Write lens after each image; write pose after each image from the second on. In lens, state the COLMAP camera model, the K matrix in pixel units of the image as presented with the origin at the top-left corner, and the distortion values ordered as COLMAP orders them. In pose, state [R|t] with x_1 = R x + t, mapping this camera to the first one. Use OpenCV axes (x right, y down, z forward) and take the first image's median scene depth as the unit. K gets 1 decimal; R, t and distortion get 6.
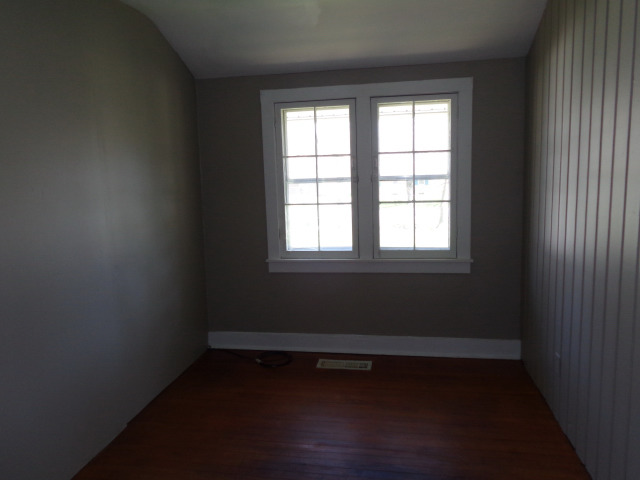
lens RADIAL K [[582.8, 0, 336.1], [0, 582.8, 251.0], [0, 0, 1]] dist [0.034786, 0.001781]
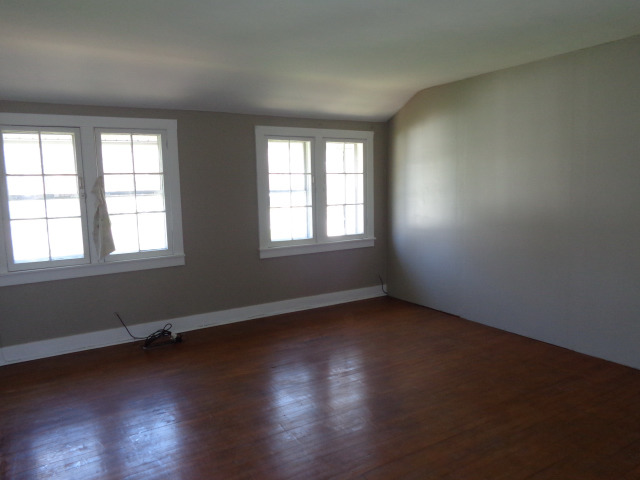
lens RADIAL K [[450.5, 0, 316.7], [0, 450.5, 233.8], [0, 0, 1]] dist [-0.071748, -0.005474]
pose [[0.738811, -0.056303, 0.671557, -0.713684], [0.084693, 0.996360, -0.009639, 0.000832], [-0.668570, 0.063998, 0.740891, 0.140904]]
